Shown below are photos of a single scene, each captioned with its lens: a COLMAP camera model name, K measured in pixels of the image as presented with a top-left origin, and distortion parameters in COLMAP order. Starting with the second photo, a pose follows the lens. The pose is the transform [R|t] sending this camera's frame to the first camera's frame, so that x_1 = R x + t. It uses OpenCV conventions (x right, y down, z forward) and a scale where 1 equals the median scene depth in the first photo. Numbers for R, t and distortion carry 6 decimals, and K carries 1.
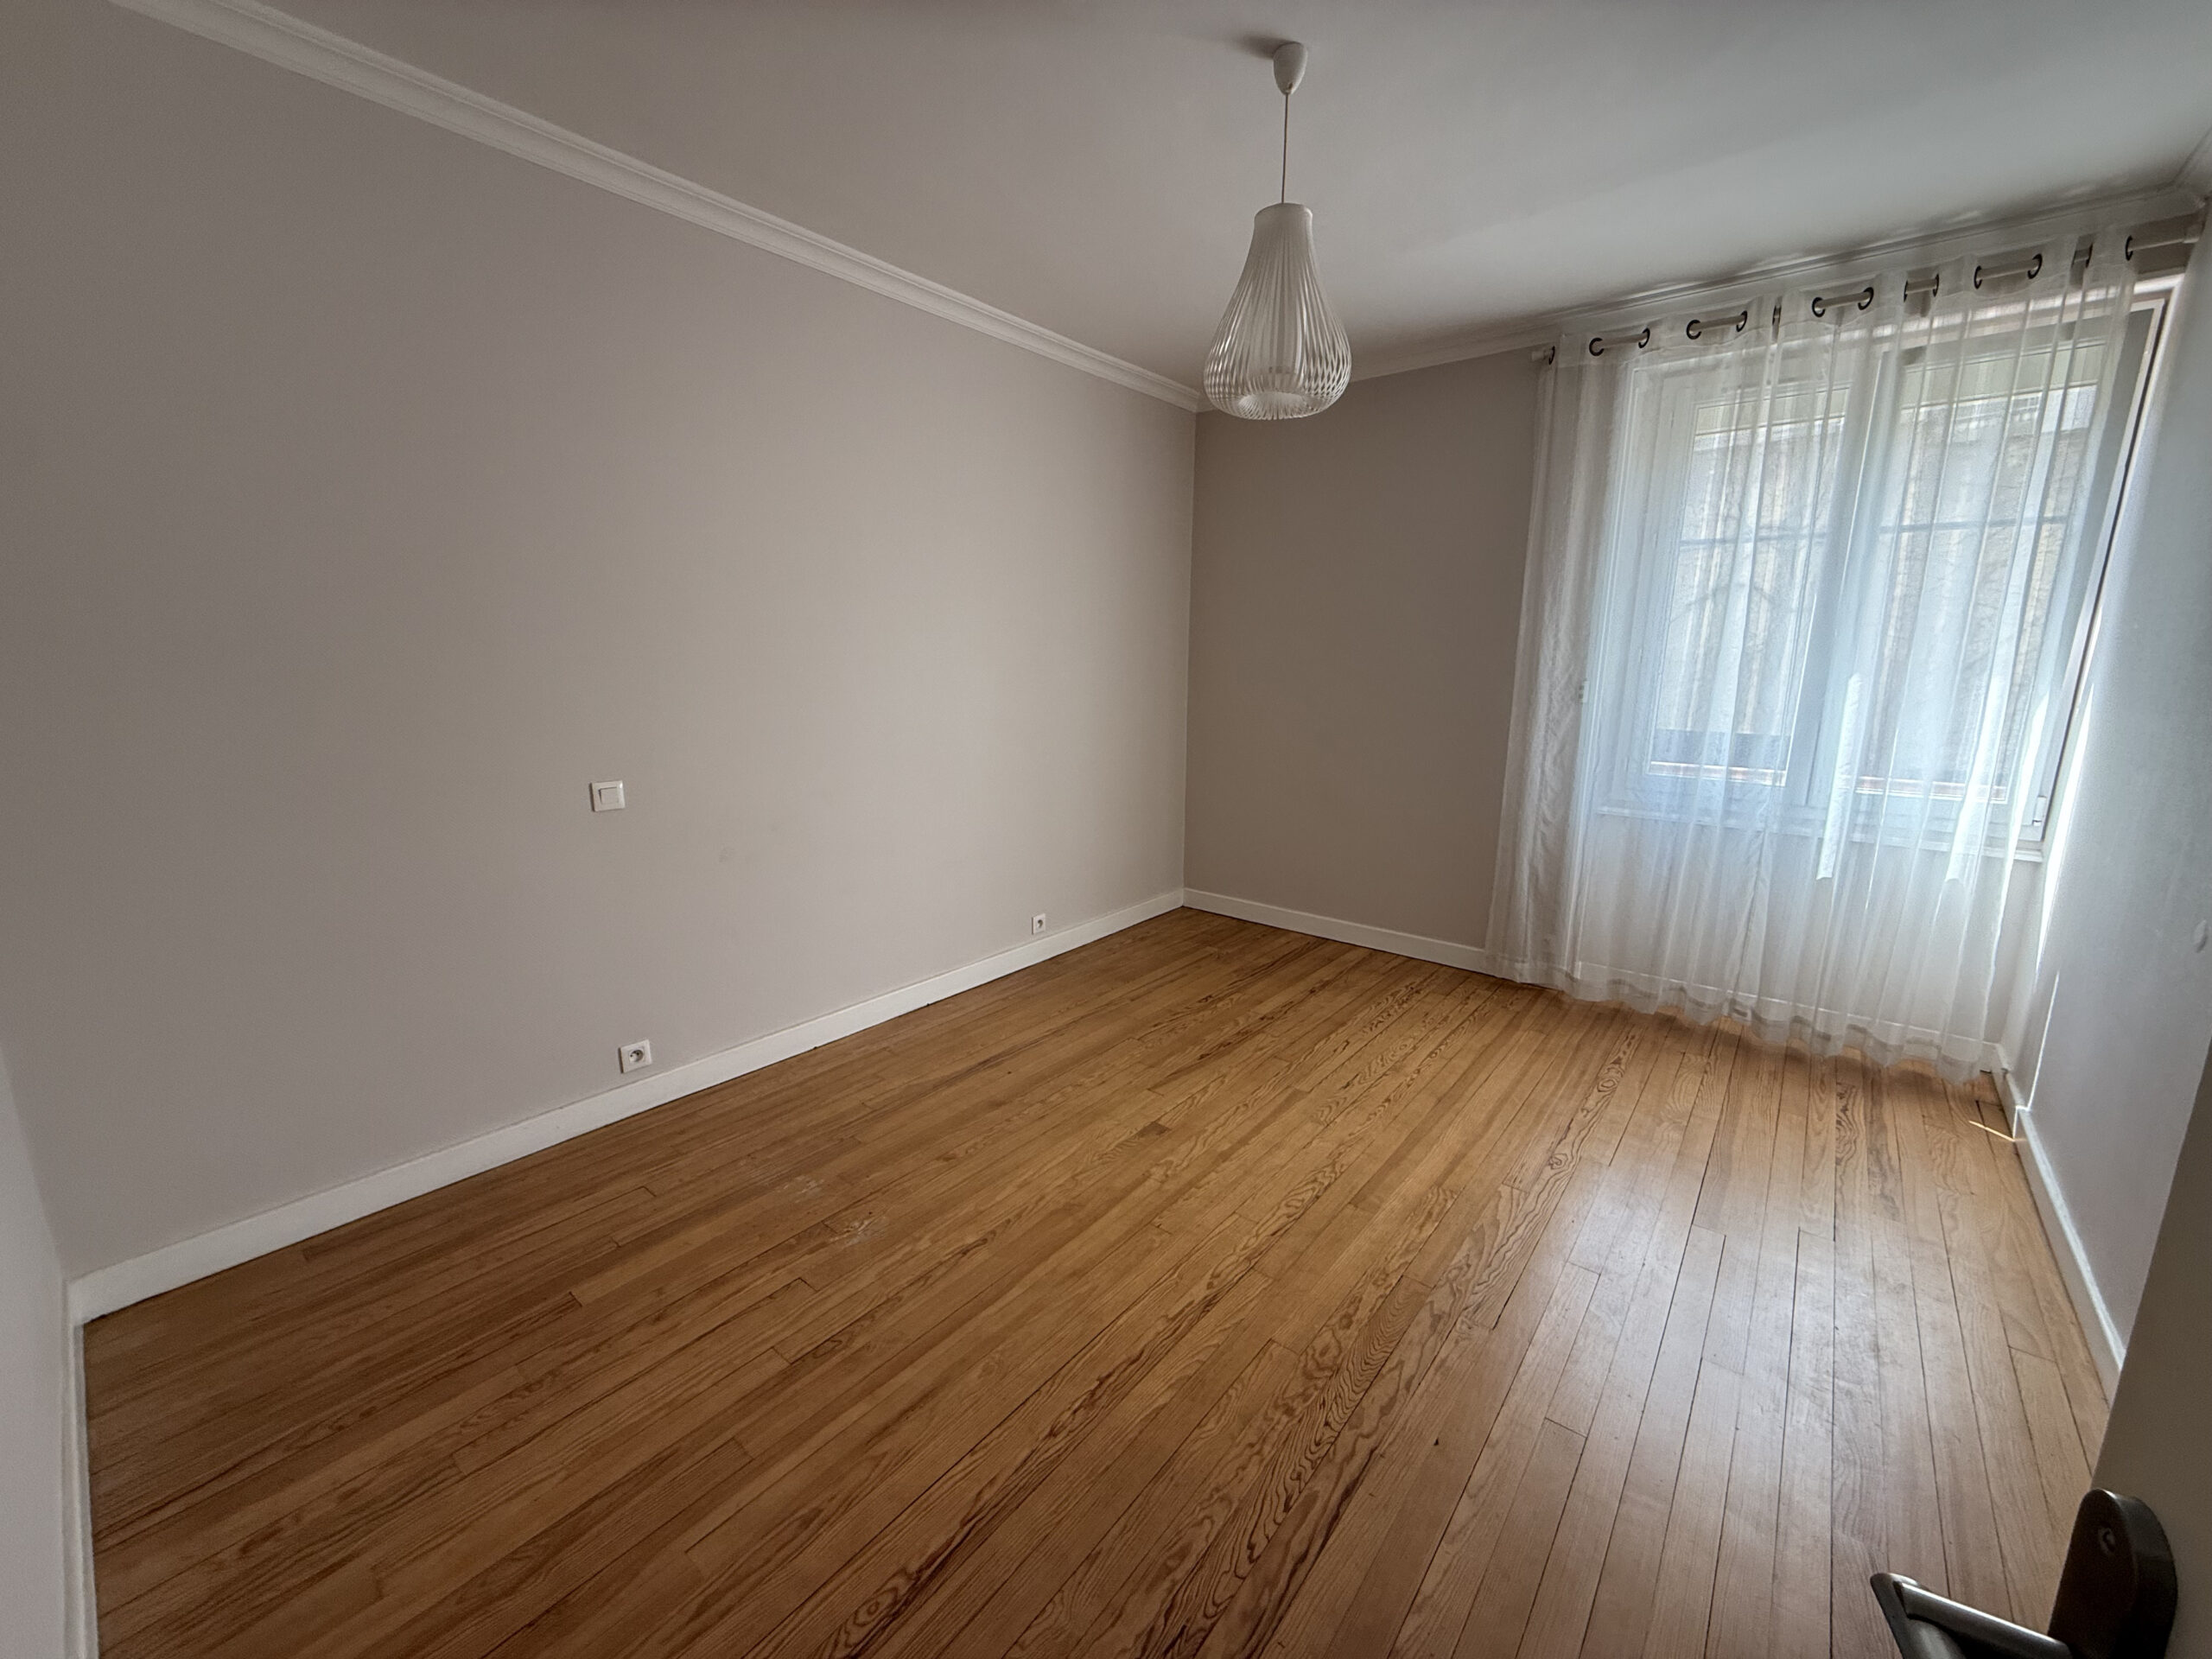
lens RADIAL K [[875.5, 0, 1103.5], [0, 875.5, 828.8], [0, 0, 1]] dist [0.001827, -0.001047]
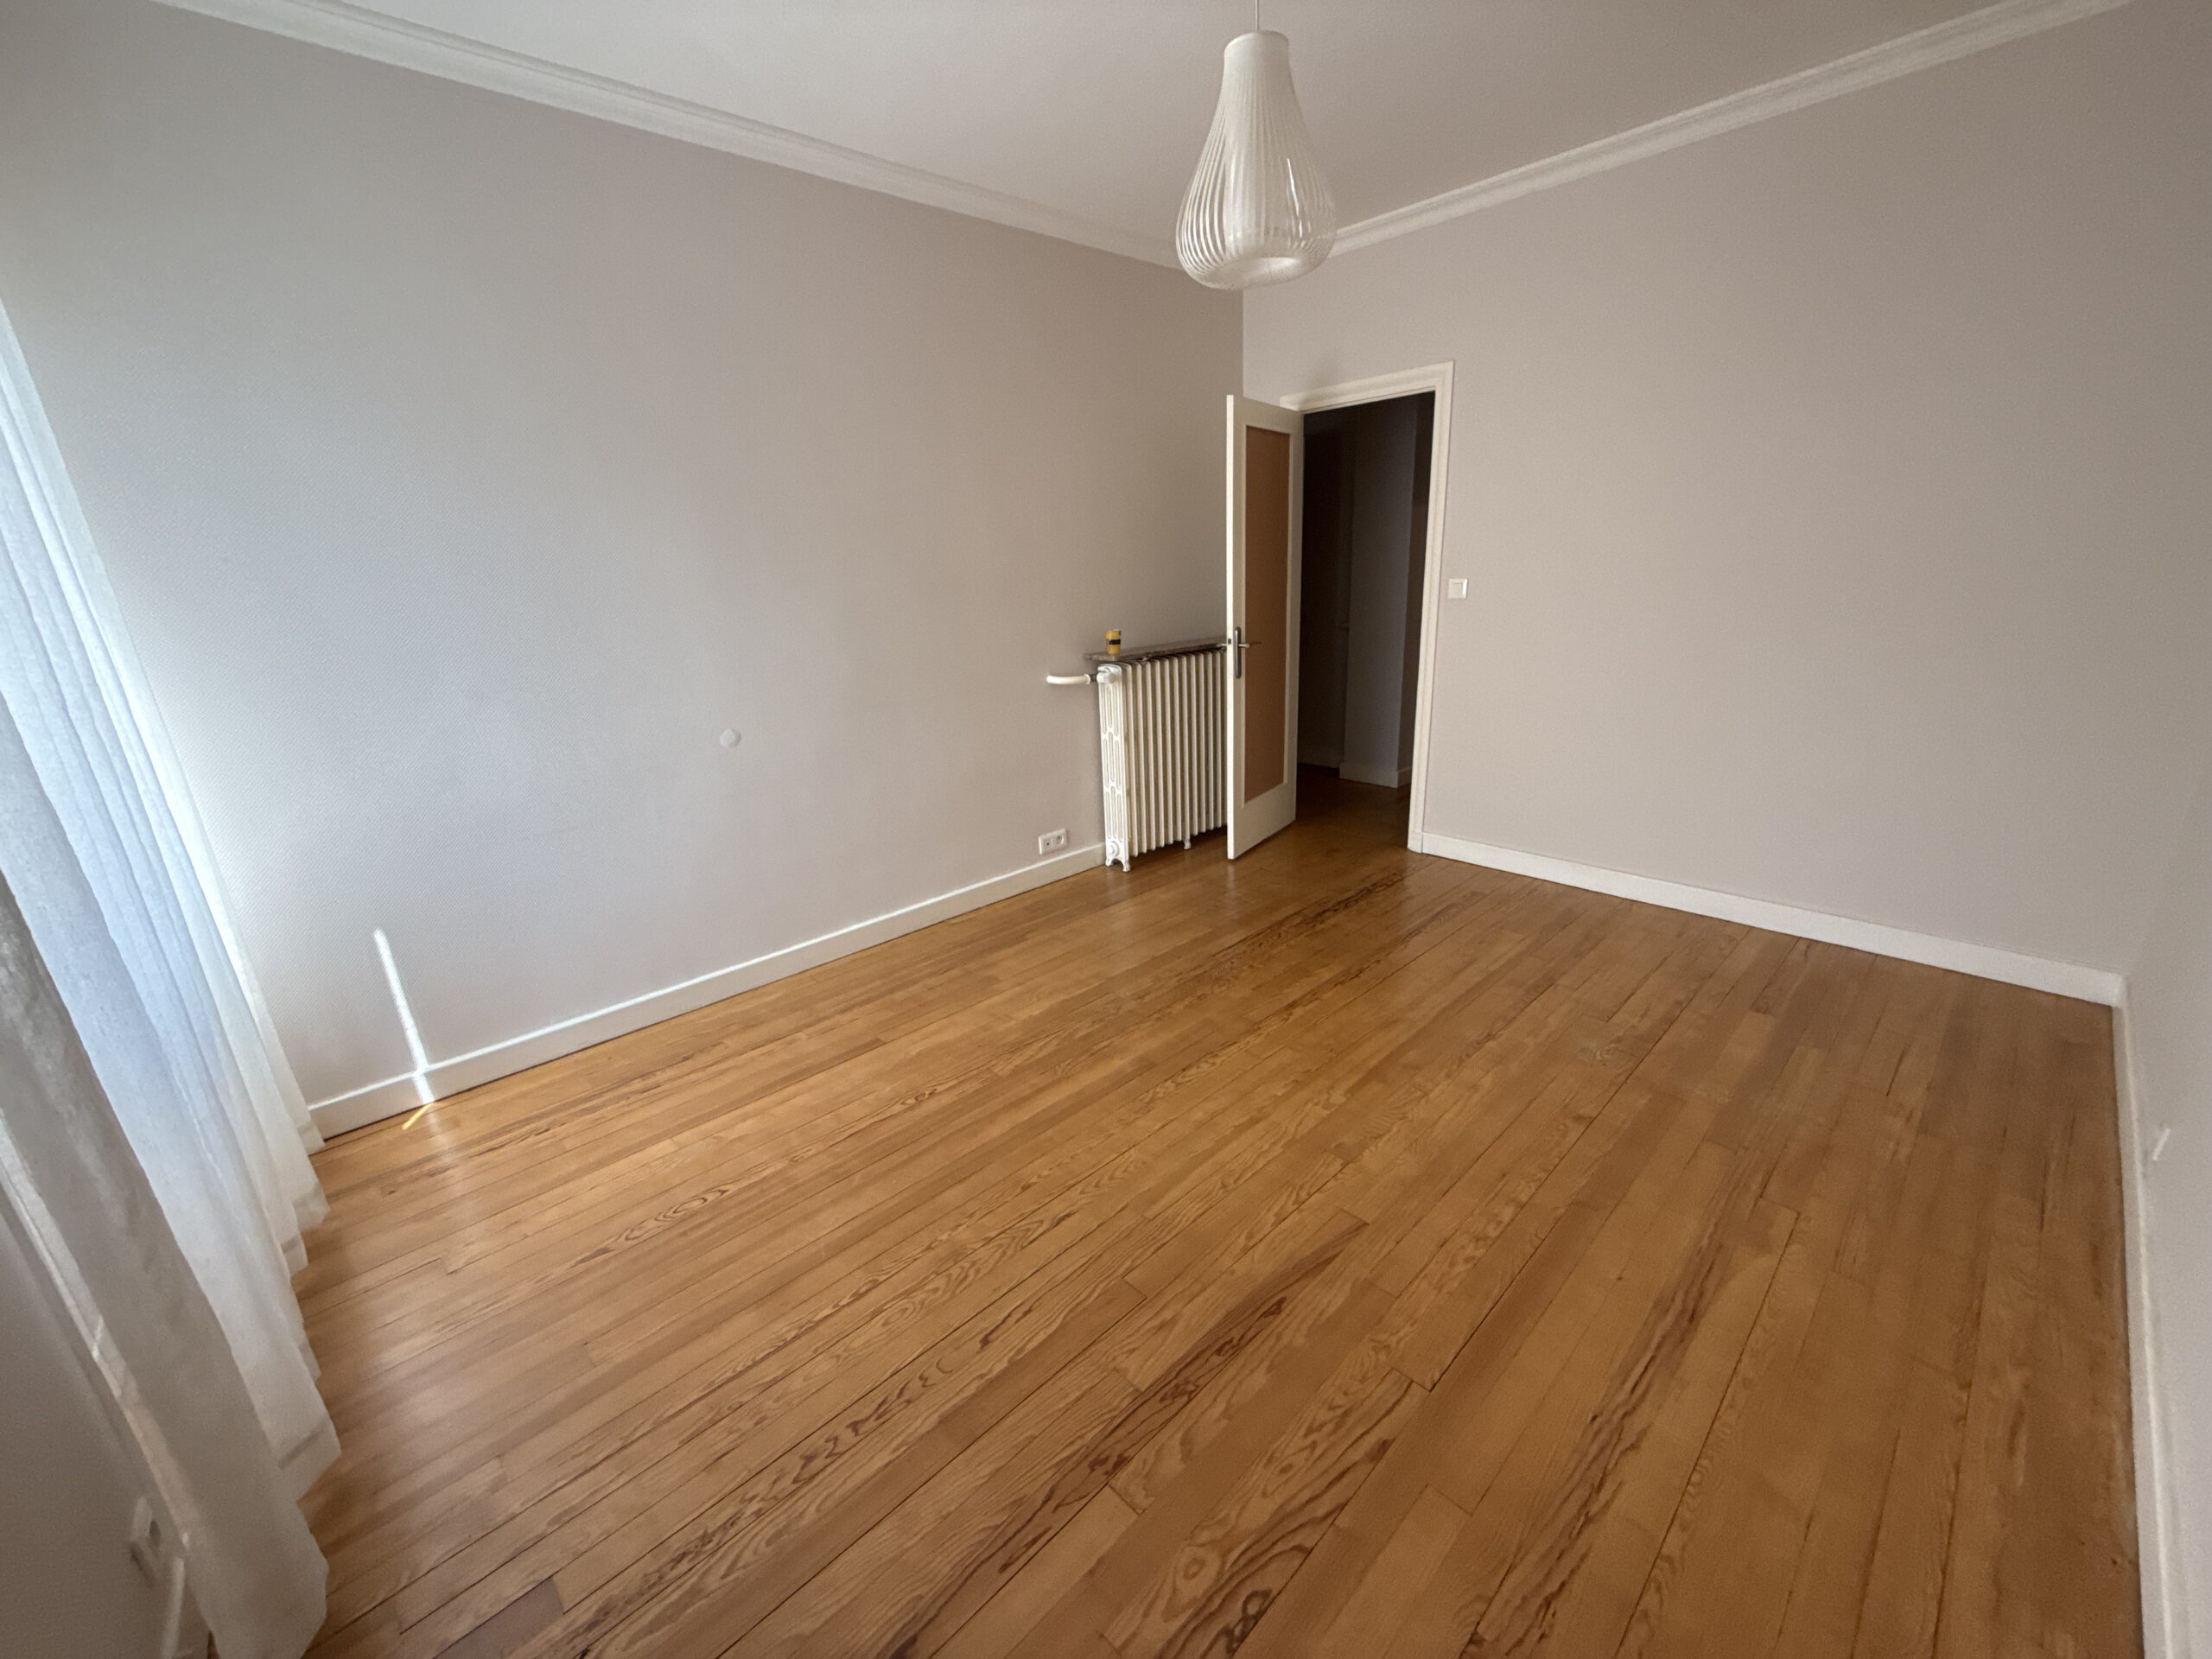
lens RADIAL K [[875.5, 0, 1106.6], [0, 875.5, 834.9], [0, 0, 1]] dist [0.001827, -0.001047]
pose [[-0.991796, 0.001826, 0.127822, 0.161059], [0.062969, 0.877154, 0.476063, -0.287043], [-0.111250, 0.480206, -0.870072, 1.462195]]
